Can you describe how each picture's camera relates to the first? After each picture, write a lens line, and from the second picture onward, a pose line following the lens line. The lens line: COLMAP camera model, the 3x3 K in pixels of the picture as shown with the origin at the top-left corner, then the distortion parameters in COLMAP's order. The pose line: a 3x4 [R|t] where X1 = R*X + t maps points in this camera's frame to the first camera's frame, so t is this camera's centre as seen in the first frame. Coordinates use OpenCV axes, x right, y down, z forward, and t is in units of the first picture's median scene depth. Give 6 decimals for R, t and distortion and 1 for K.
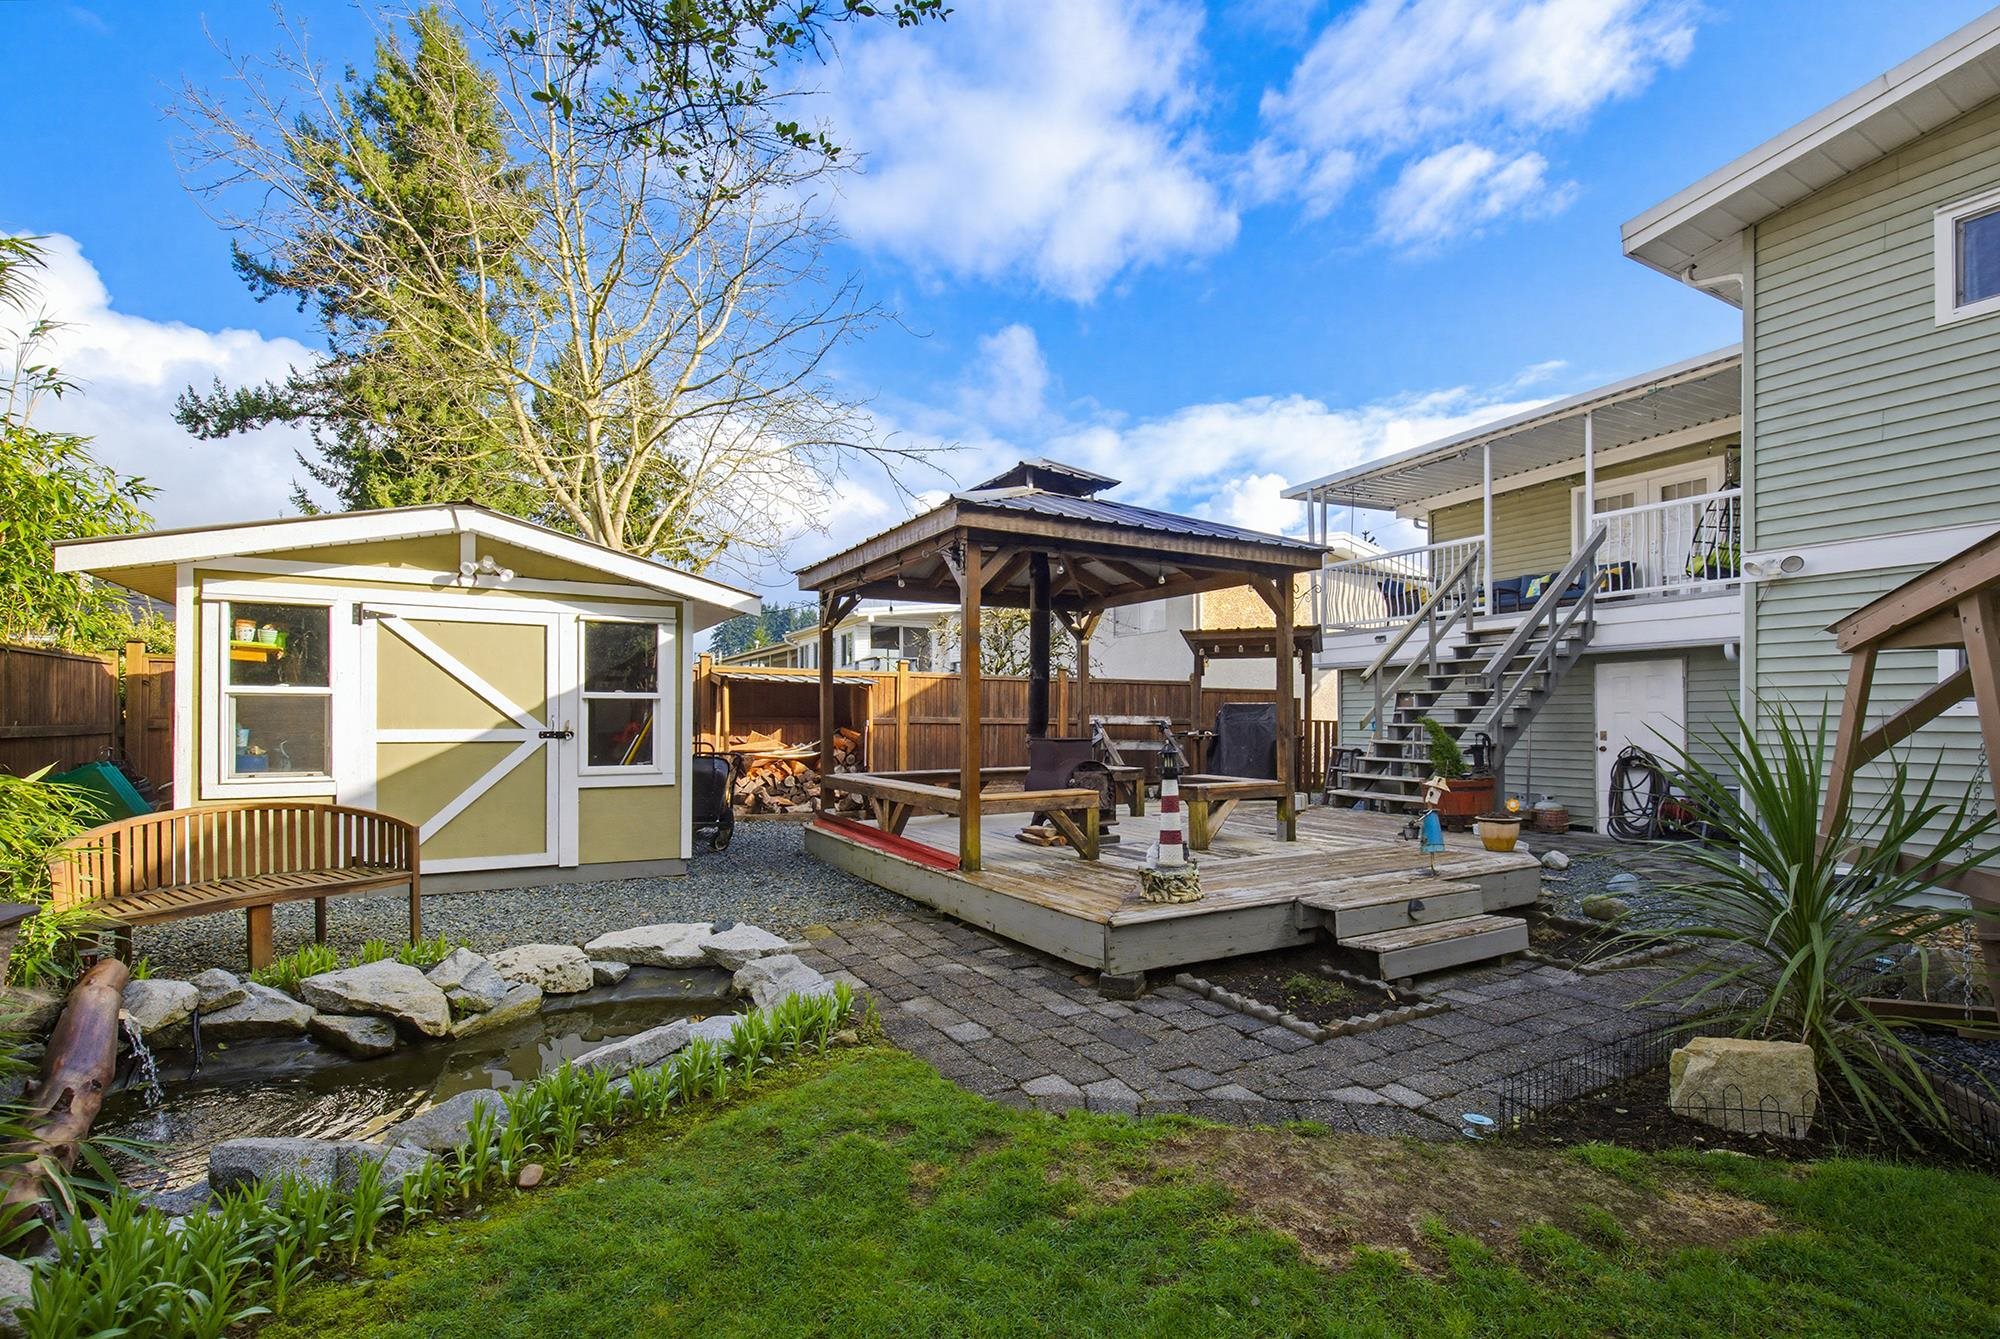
lens RADIAL K [[930.2, 0, 1033.1], [0, 930.2, 723.7], [0, 0, 1]] dist [0.000455, 0.000033]
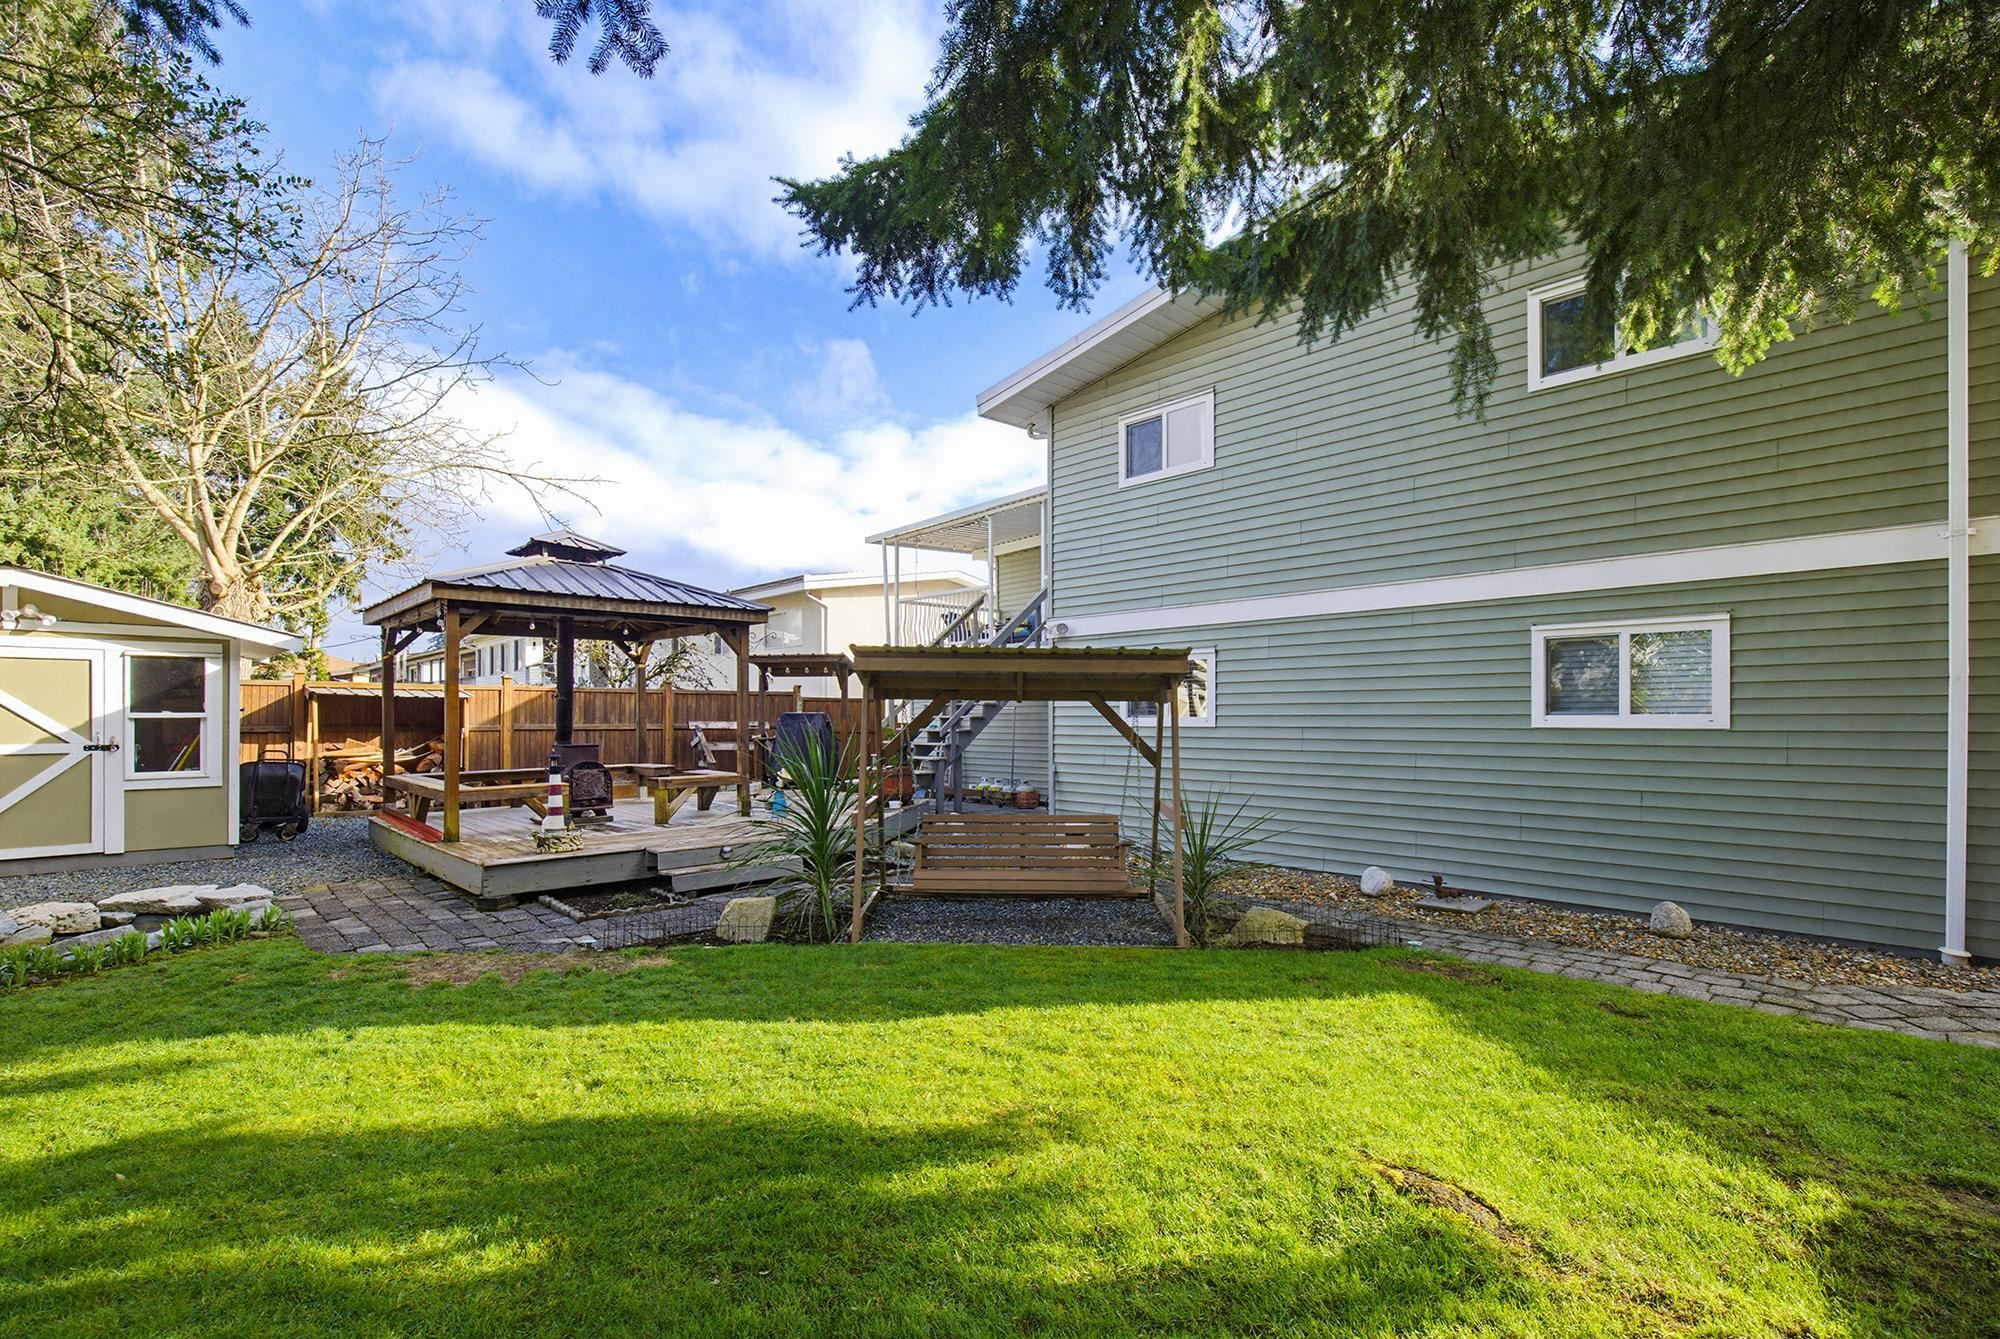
lens RADIAL K [[899.3, 0, 1003.0], [0, 899.3, 718.4], [0, 0, 1]] dist [0.003549, 0.000699]
pose [[0.971152, -0.004547, 0.238416, 0.230989], [0.005073, 0.999986, -0.001593, -0.012162], [-0.238406, 0.002757, 0.971162, -0.286618]]
